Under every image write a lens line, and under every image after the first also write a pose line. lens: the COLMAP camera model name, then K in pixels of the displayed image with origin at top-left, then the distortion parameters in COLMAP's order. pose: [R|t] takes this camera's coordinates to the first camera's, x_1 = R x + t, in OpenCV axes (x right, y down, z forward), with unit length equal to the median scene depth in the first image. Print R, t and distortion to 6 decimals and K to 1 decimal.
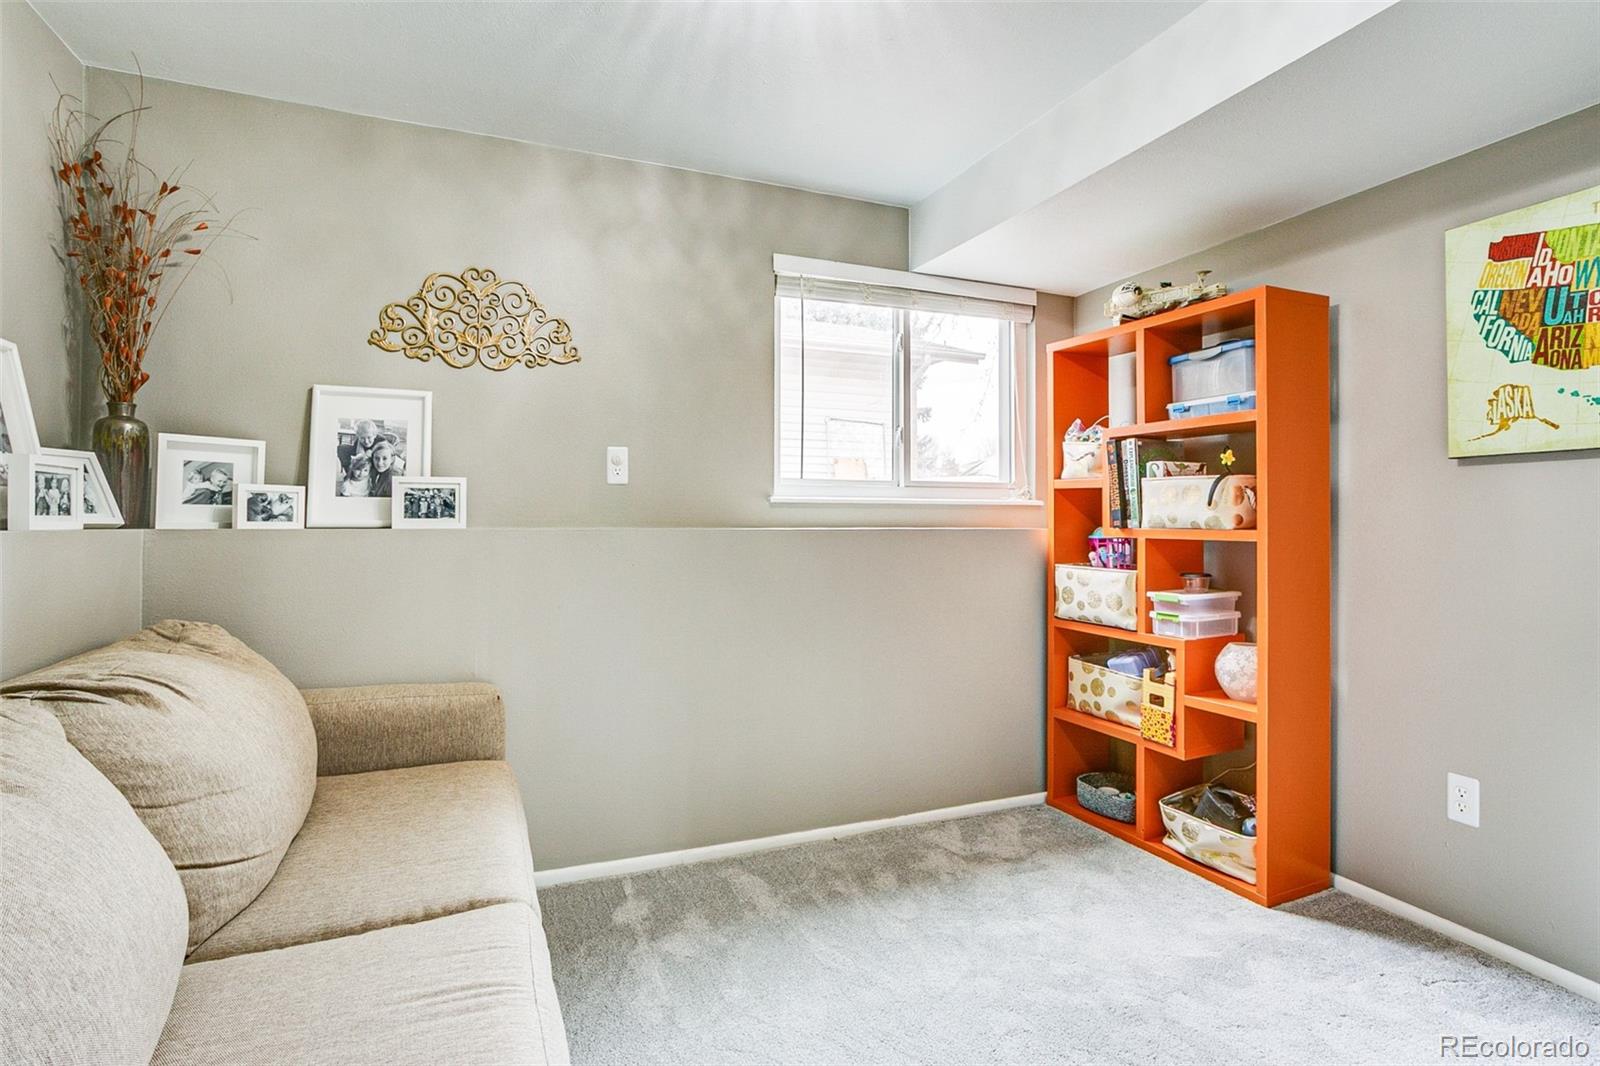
lens RADIAL K [[782.4, 0, 782.1], [0, 782.4, 508.8], [0, 0, 1]] dist [-0.055099, 0.039336]
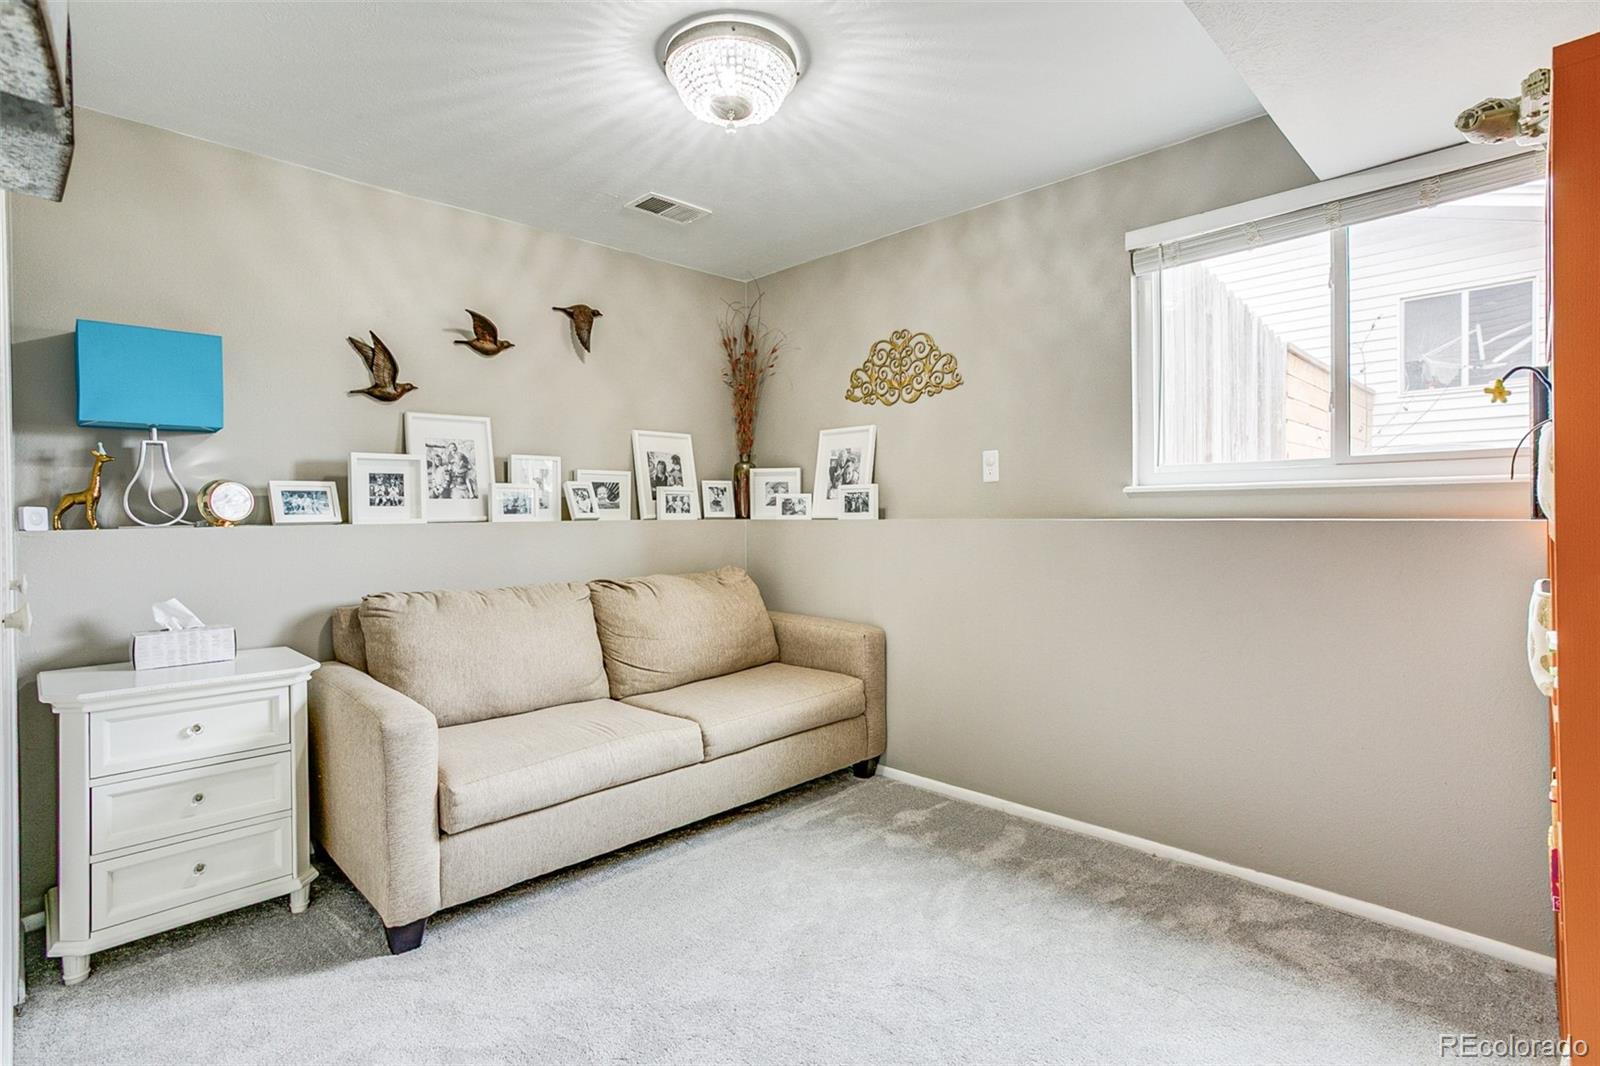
lens RADIAL K [[782.4, 0, 782.1], [0, 782.4, 508.8], [0, 0, 1]] dist [-0.055099, 0.039336]
pose [[0.385435, -0.009586, -0.922685, 0.848004], [0.024034, 0.999711, -0.000347, 0.002277], [0.922422, -0.022042, 0.385554, 0.279340]]
